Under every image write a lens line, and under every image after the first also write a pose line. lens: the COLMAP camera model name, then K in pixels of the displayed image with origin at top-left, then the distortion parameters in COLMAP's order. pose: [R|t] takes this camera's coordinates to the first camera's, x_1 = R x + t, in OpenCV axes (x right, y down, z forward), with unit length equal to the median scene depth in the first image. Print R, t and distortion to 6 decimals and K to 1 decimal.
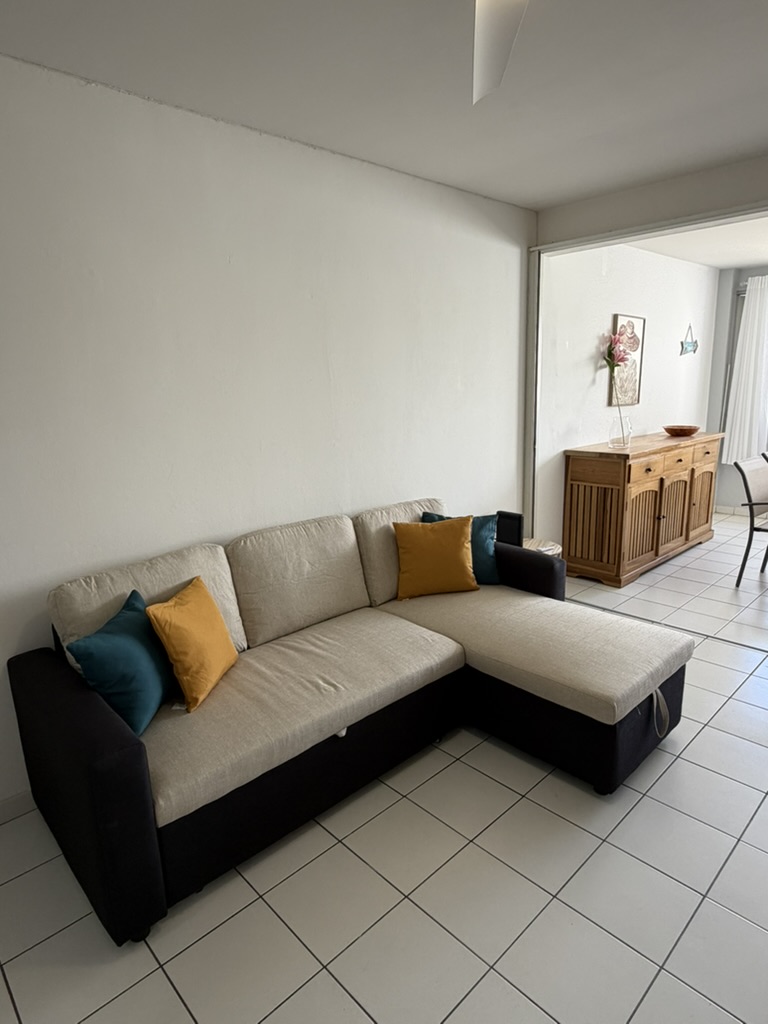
lens RADIAL K [[603.8, 0, 384.0], [0, 603.8, 512.0], [0, 0, 1]] dist [0.003500, 0.001568]
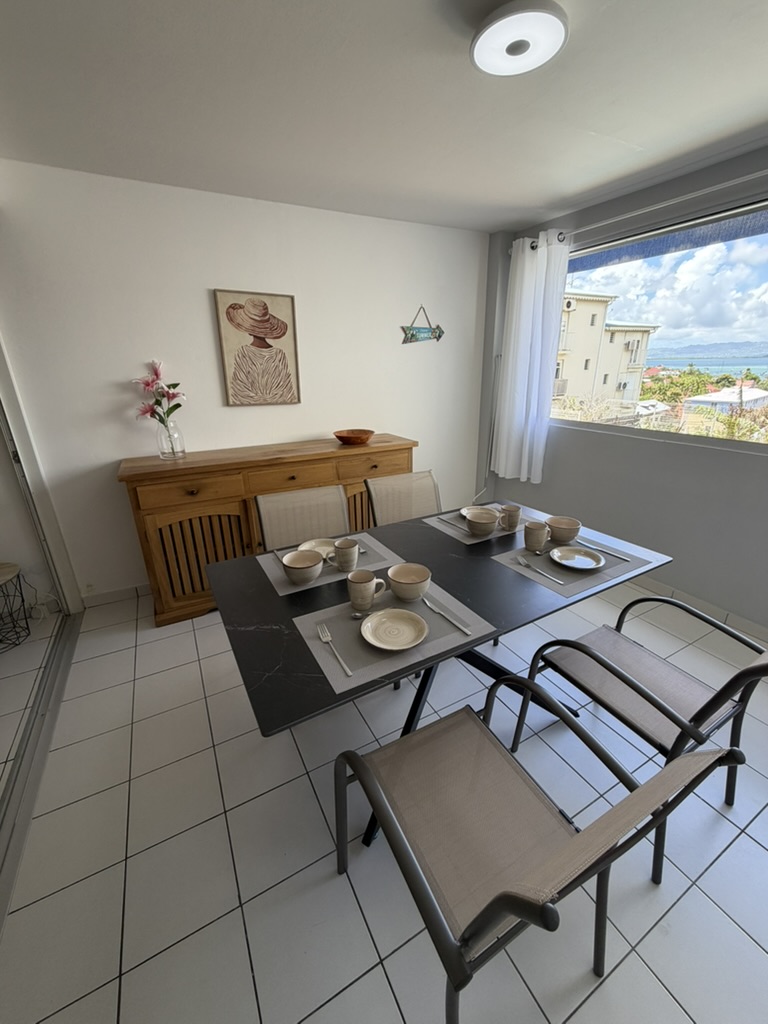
lens RADIAL K [[408.6, 0, 383.2], [0, 408.6, 510.7], [0, 0, 1]] dist [0.000702, -0.000113]
pose [[0.964250, 0.102471, -0.244380, 0.864820], [-0.068621, 0.987308, 0.143230, -0.149002], [0.255955, -0.121340, 0.959043, 0.571171]]
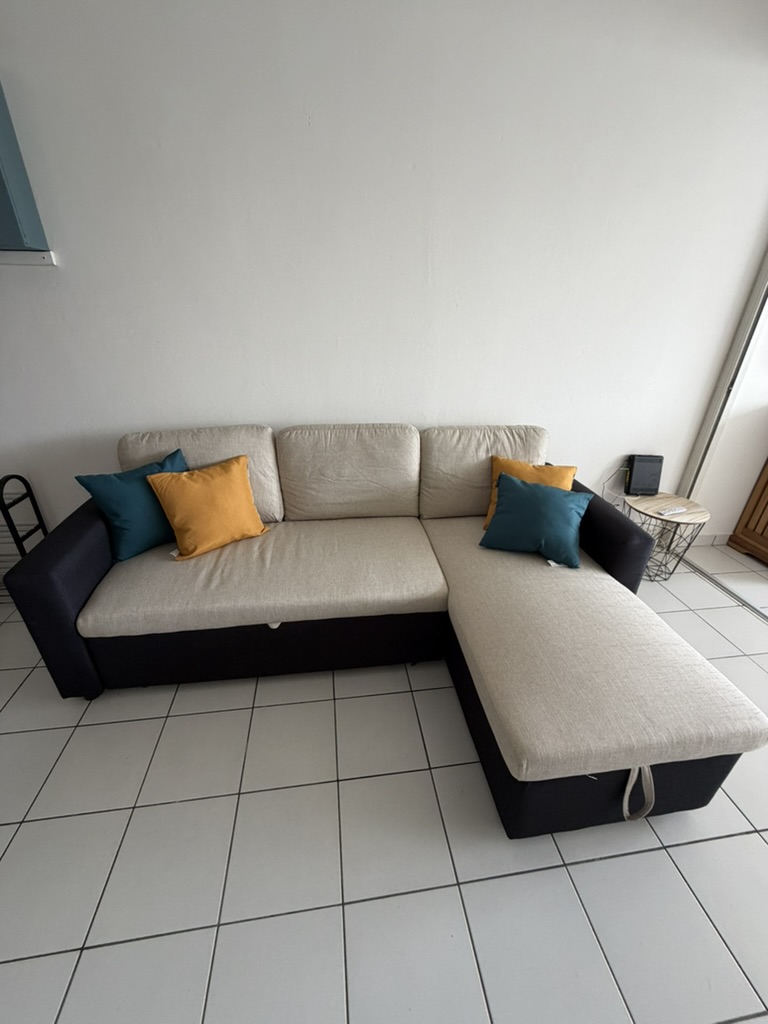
lens RADIAL K [[408.6, 0, 383.2], [0, 408.6, 510.7], [0, 0, 1]] dist [0.000702, -0.000113]
pose [[0.805893, 0.298929, -0.511056, 0.202149], [-0.164699, 0.942299, 0.291455, -0.036427], [0.568692, -0.150711, 0.808626, 0.279501]]
